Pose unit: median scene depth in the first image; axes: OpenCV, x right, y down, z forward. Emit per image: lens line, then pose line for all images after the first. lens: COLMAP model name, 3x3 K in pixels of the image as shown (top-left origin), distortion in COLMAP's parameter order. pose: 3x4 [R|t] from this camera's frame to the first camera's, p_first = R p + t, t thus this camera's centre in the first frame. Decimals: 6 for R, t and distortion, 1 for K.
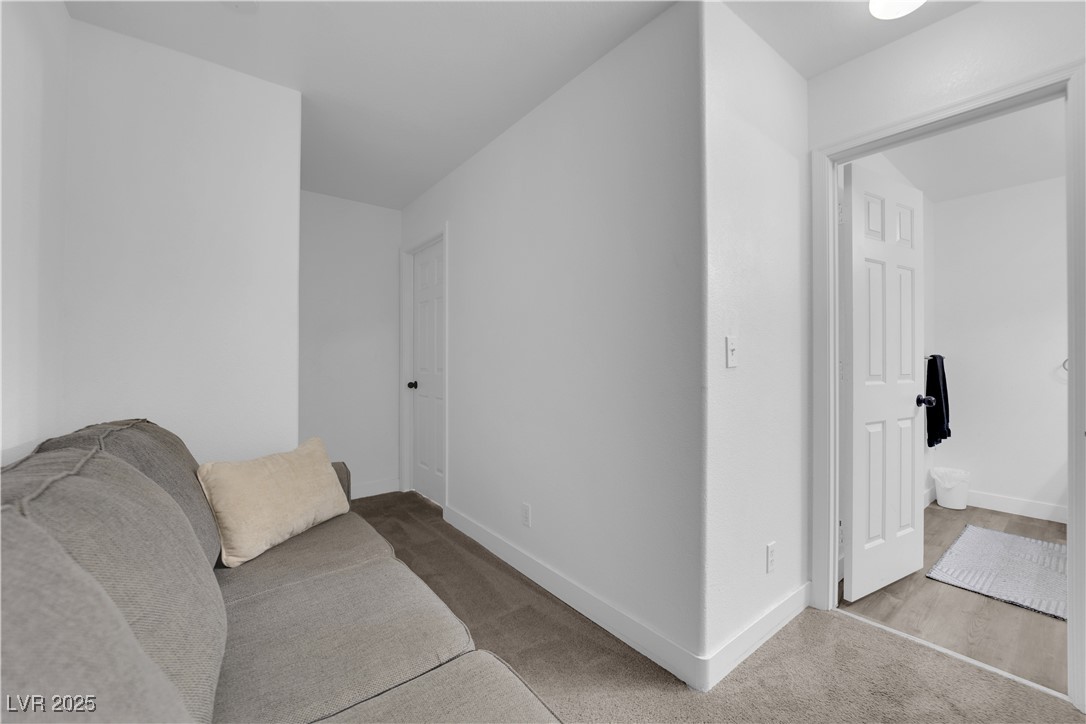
lens RADIAL K [[435.8, 0, 538.9], [0, 435.8, 356.6], [0, 0, 1]] dist [-0.012533, -0.002891]
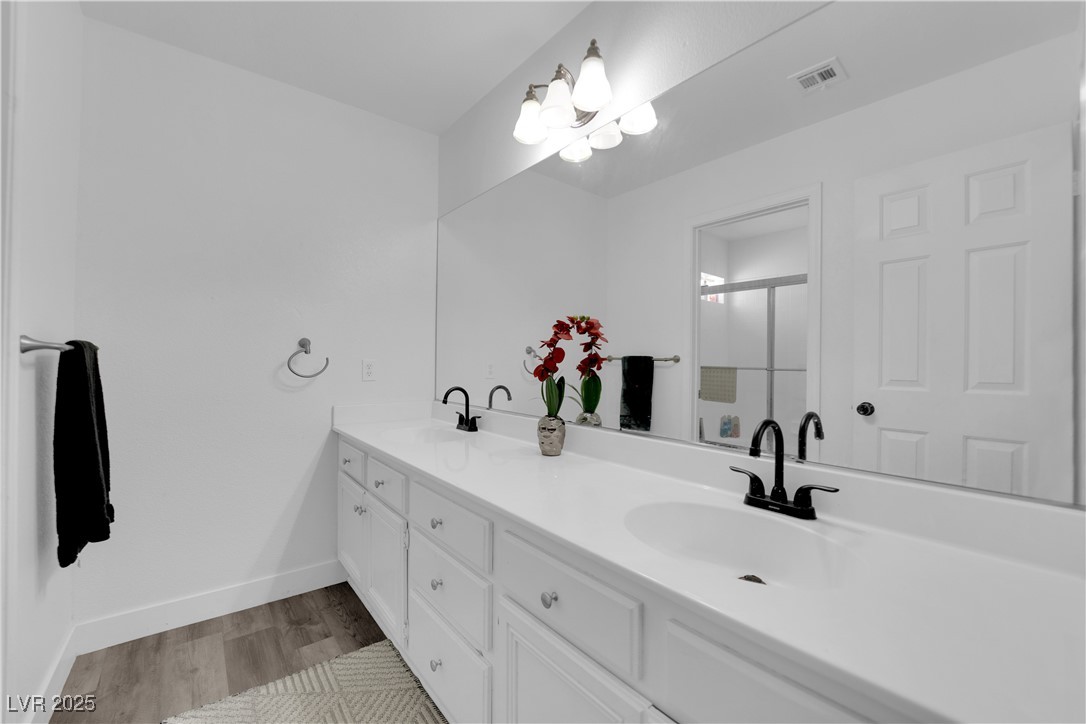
lens RADIAL K [[435.8, 0, 534.4], [0, 435.8, 361.0], [0, 0, 1]] dist [-0.012533, -0.002891]
pose [[0.013739, -0.004401, 0.999896, 0.515237], [-0.024143, 0.999697, 0.004732, 0.003365], [-0.999614, -0.024206, 0.013629, 0.556310]]
